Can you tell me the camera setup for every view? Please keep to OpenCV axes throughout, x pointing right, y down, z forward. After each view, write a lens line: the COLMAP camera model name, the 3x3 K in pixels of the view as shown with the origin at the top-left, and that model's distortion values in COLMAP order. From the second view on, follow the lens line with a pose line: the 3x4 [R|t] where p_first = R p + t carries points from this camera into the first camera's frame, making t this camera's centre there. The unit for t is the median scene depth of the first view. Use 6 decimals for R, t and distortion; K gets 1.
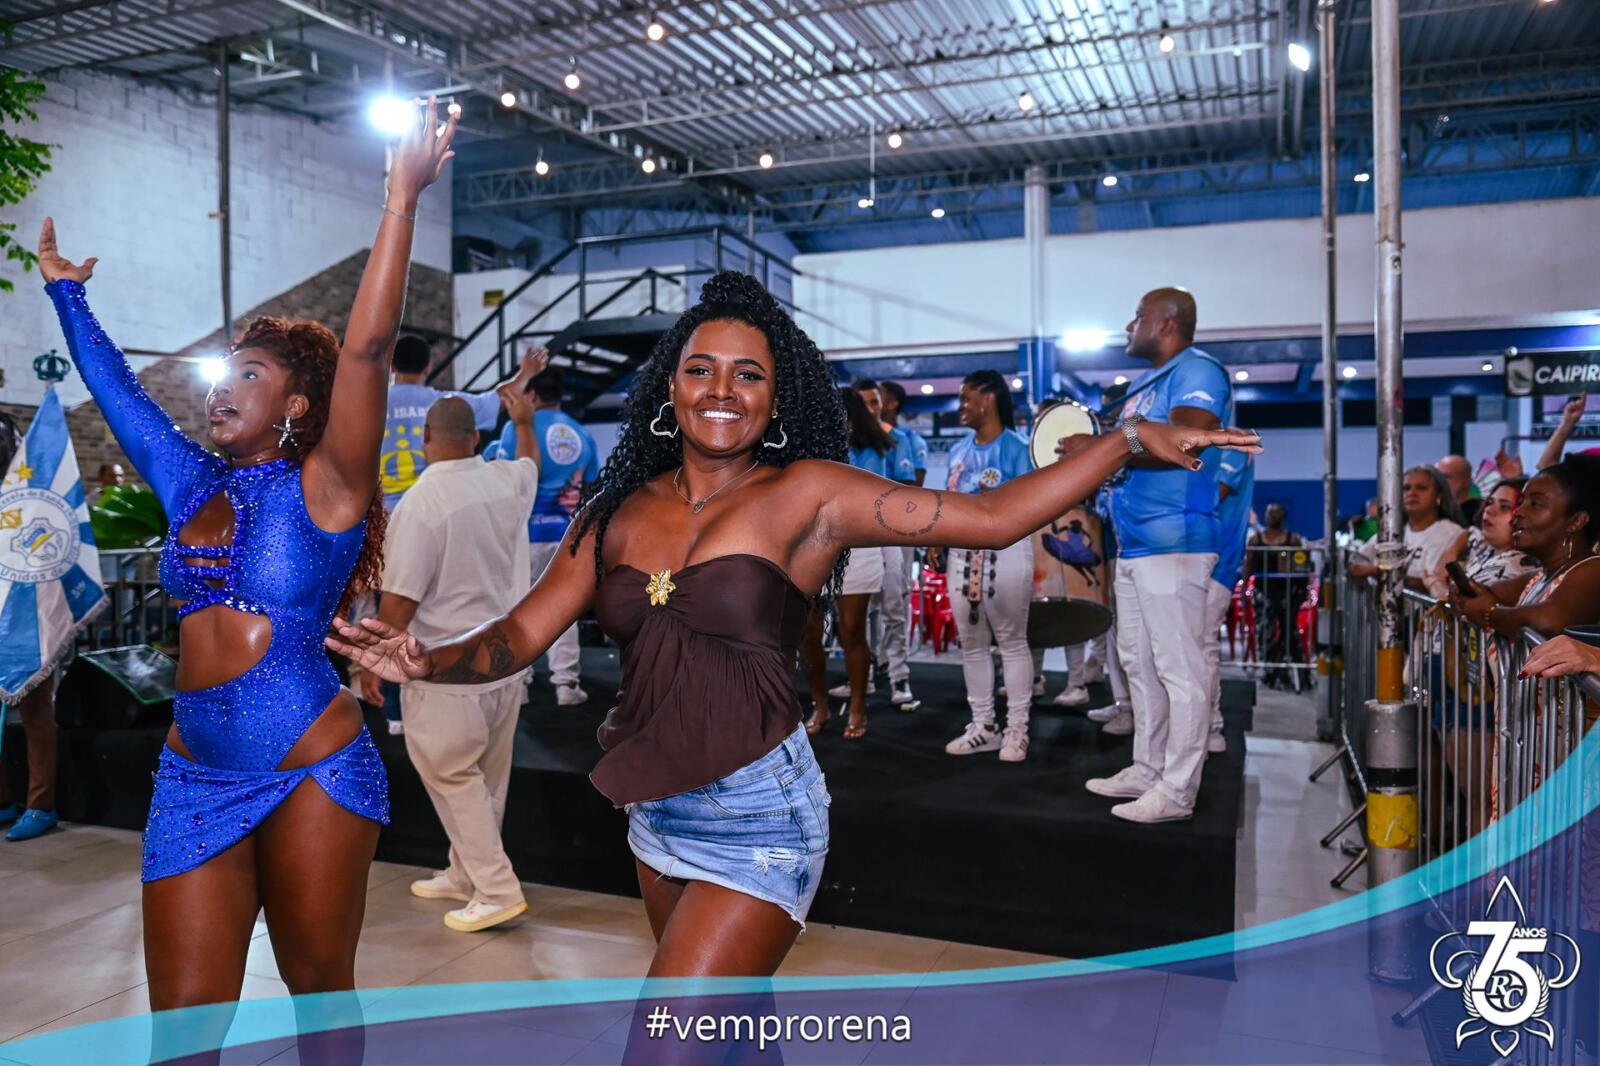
lens RADIAL K [[1283.0, 0, 800.0], [0, 1283.0, 533.0], [0, 0, 1]] dist [-0.033481, 0.028155]
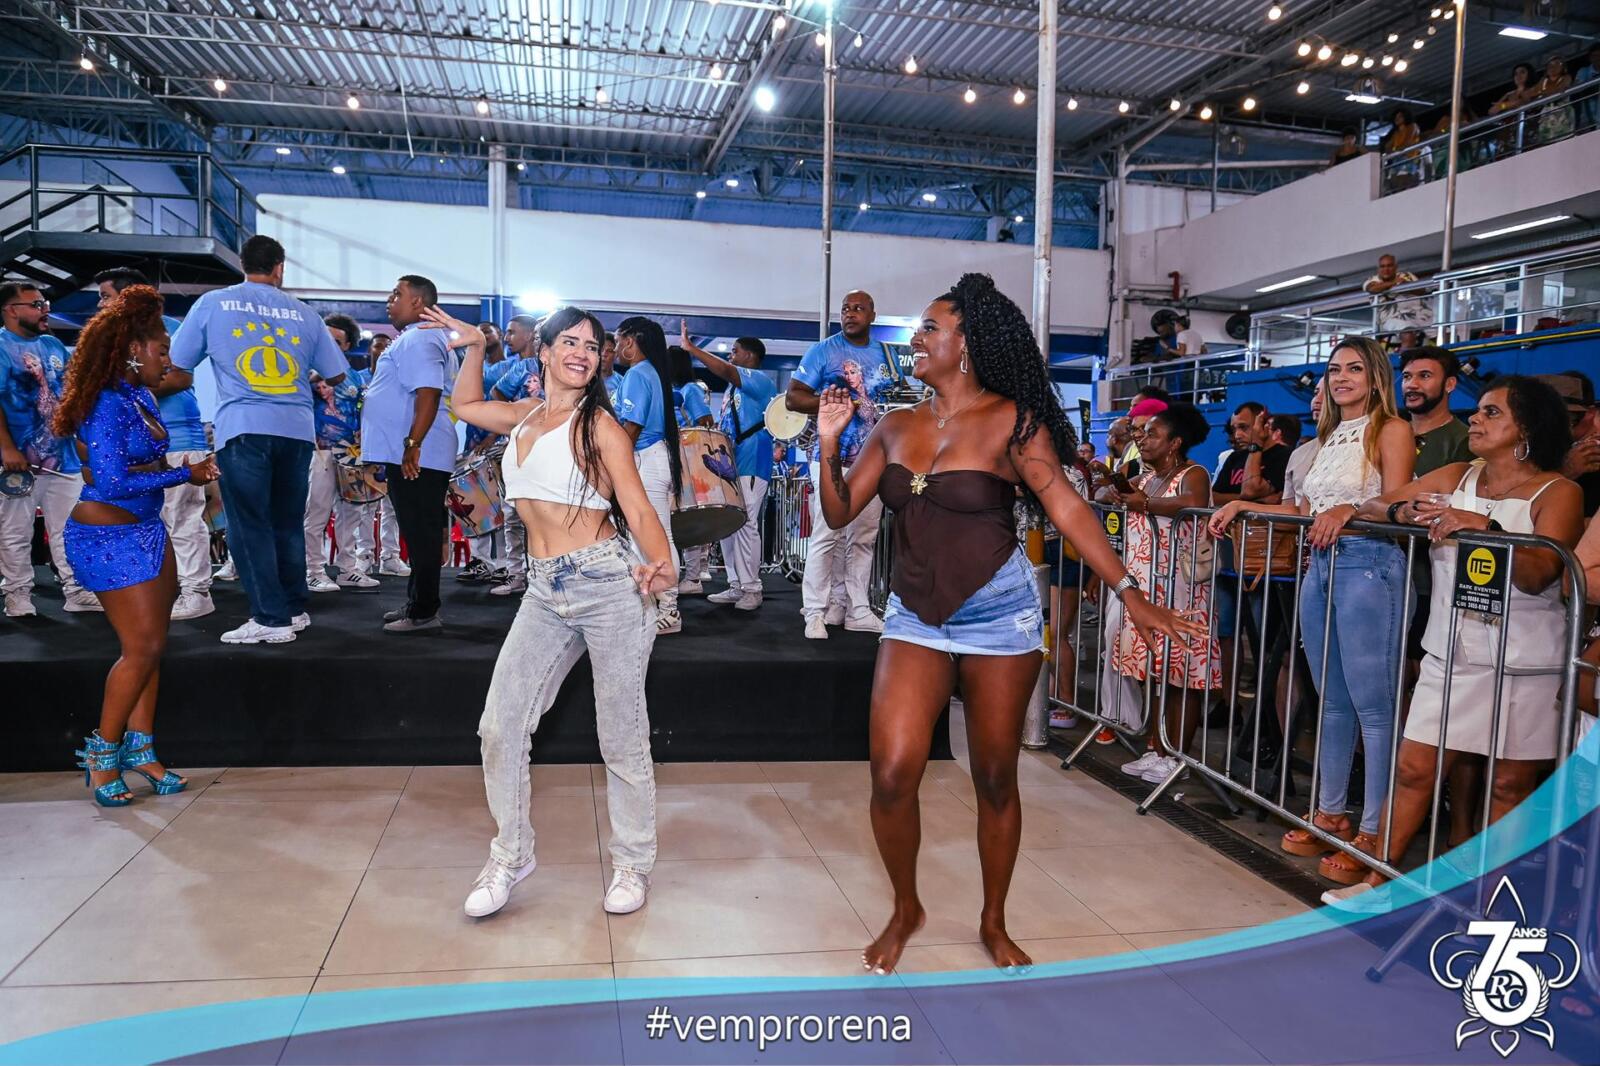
lens RADIAL K [[1098.6, 0, 795.6], [0, 1098.6, 534.4], [0, 0, 1]] dist [-0.025509, -0.000603]
pose [[0.842581, -0.013186, 0.538408, -0.123582], [-0.015303, 0.998710, 0.048409, 0.009940], [-0.538352, -0.049028, 0.841293, 0.015254]]
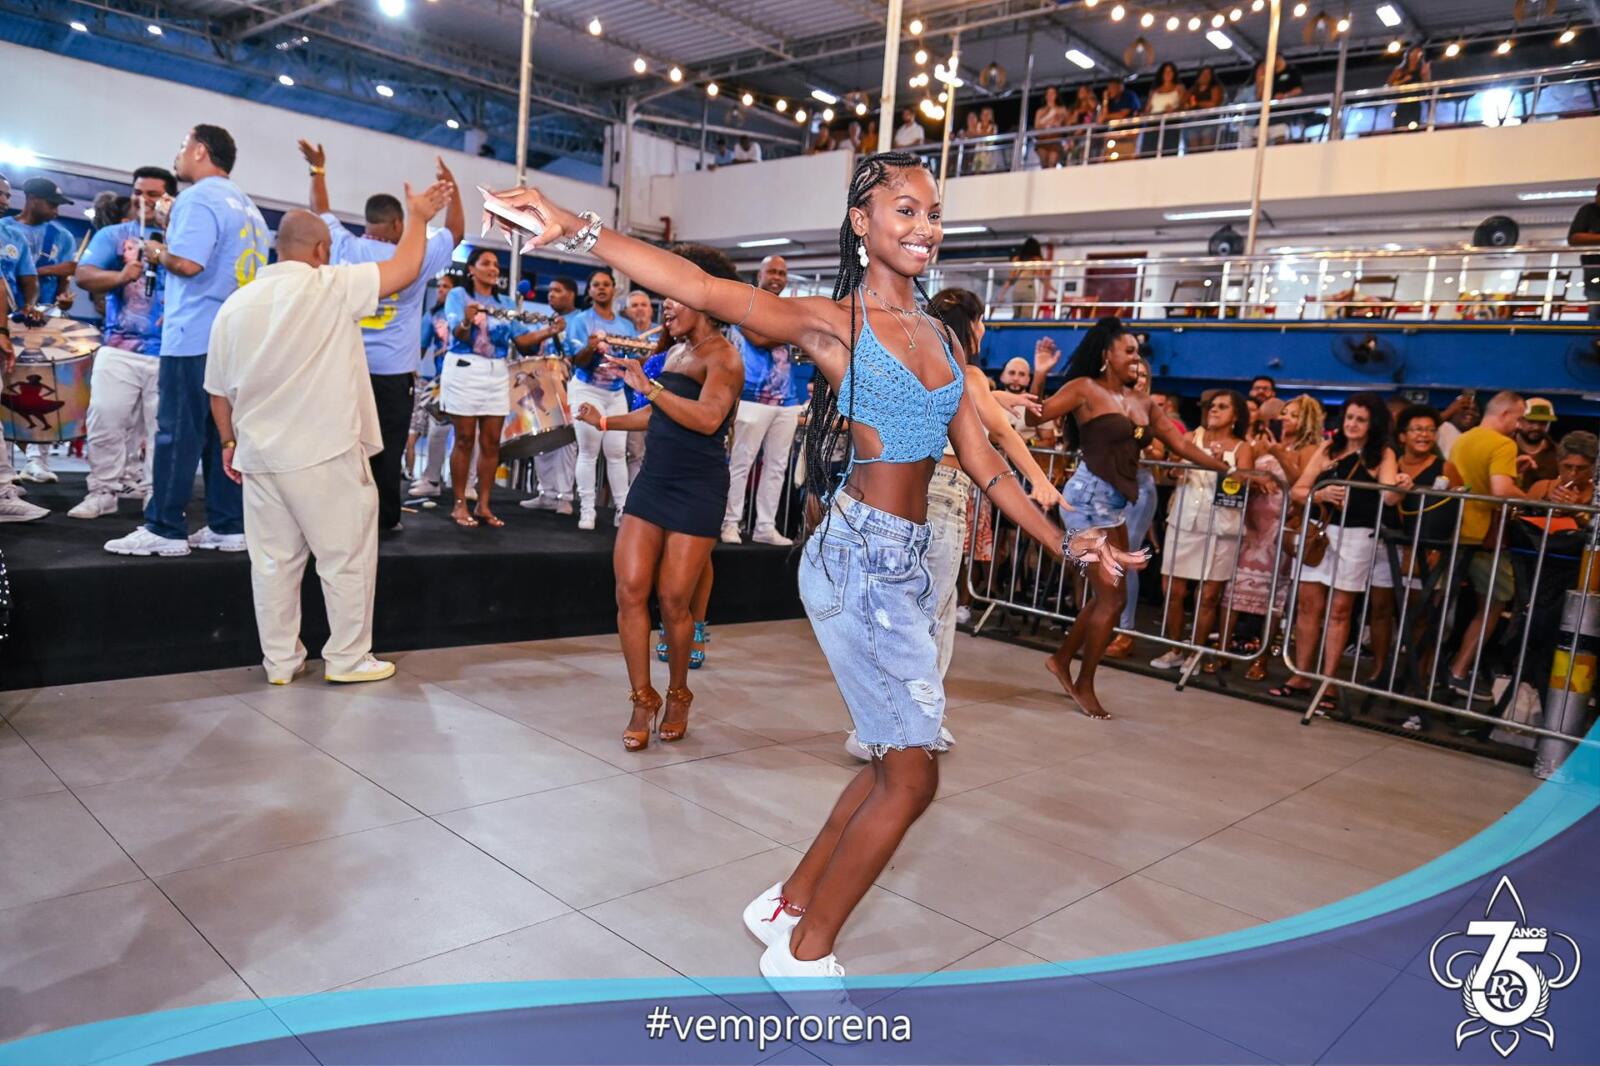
lens RADIAL K [[1130.5, 0, 800.0], [0, 1130.5, 533.0], [0, 0, 1]] dist [-0.034451, 0.010333]
pose [[0.393737, -0.066035, 0.916848, -0.333774], [-0.065573, 0.992858, 0.099670, 0.009962], [-0.916881, -0.099364, 0.386595, 0.088519]]
